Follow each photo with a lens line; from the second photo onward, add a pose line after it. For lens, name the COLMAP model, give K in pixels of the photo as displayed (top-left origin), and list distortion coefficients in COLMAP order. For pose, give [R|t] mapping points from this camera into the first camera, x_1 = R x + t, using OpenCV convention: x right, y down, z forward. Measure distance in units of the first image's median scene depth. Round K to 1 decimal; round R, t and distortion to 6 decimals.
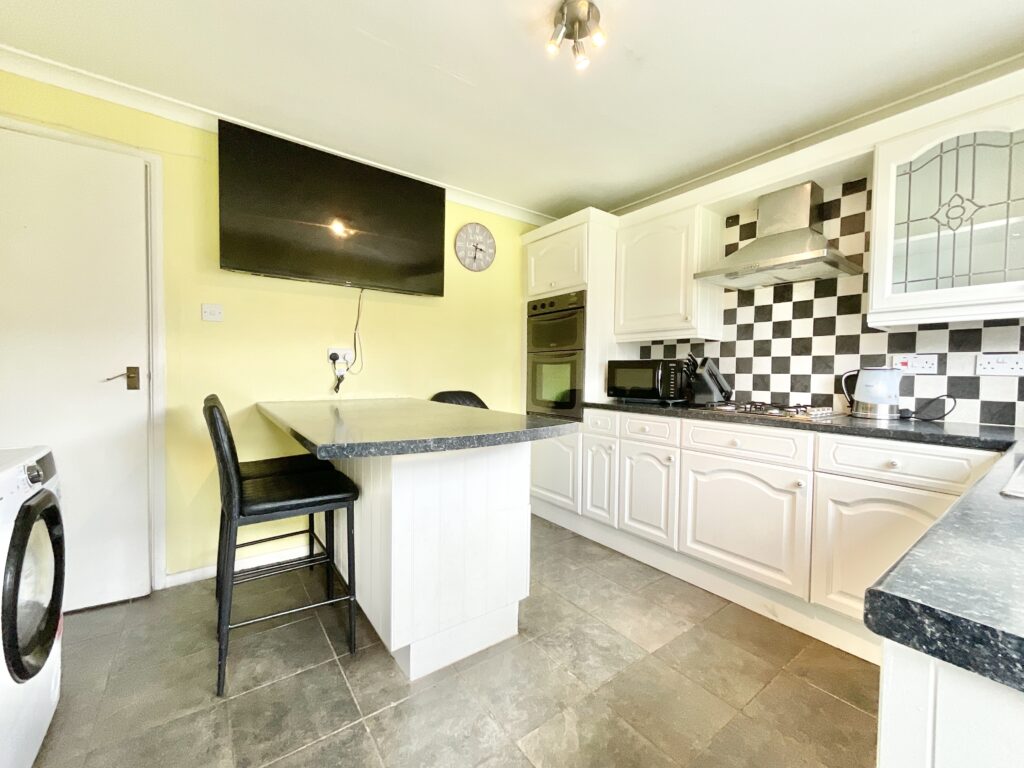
lens RADIAL K [[421.5, 0, 513.0], [0, 421.5, 383.3], [0, 0, 1]] dist [-0.001356, 0.000066]
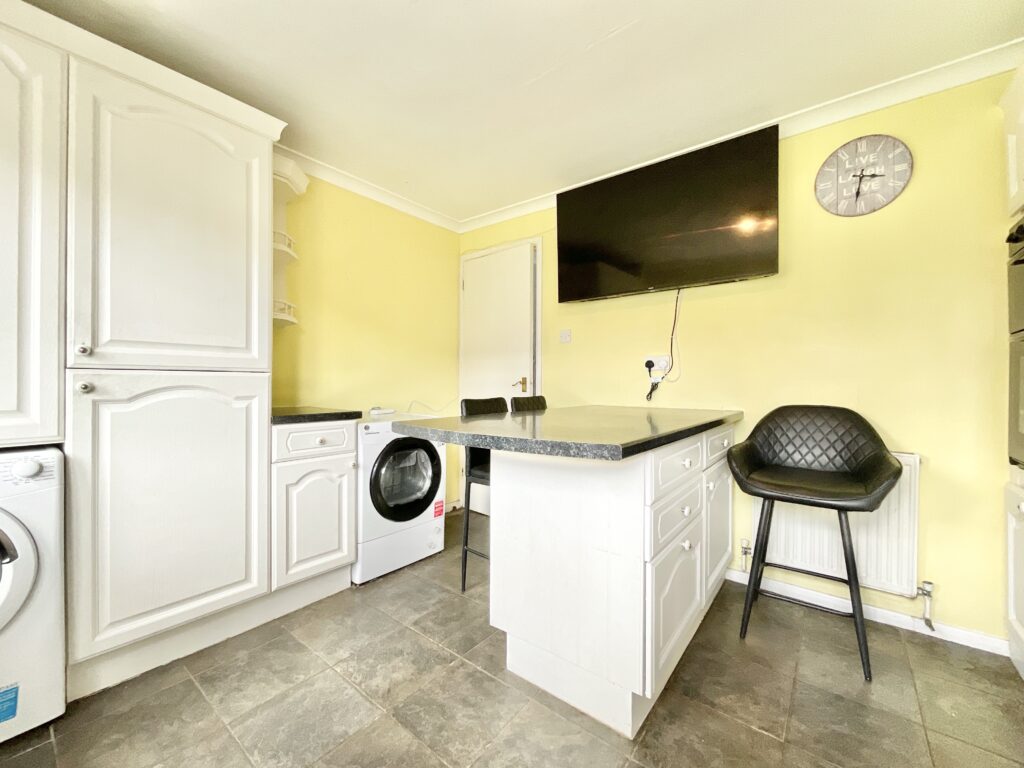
lens RADIAL K [[421.5, 0, 511.5], [0, 421.5, 383.5], [0, 0, 1]] dist [-0.001356, 0.000066]
pose [[0.246804, -0.009891, -0.969015, 0.652453], [-0.027688, 0.999468, -0.017254, 0.012812], [0.968670, 0.031088, 0.246398, 0.607436]]
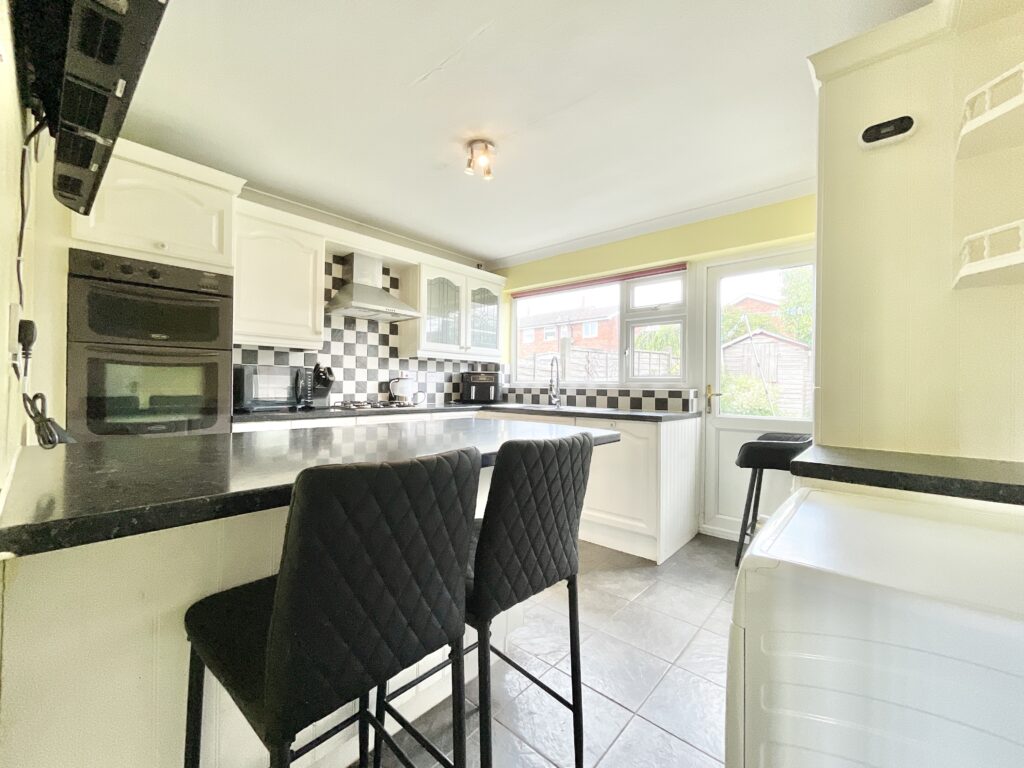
lens RADIAL K [[421.5, 0, 513.3], [0, 421.5, 386.6], [0, 0, 1]] dist [-0.001356, 0.000066]
pose [[-0.181720, -0.008922, 0.983310, -0.697815], [0.019307, 0.999734, 0.012639, -0.008426], [-0.983161, 0.021281, -0.181500, 0.595709]]
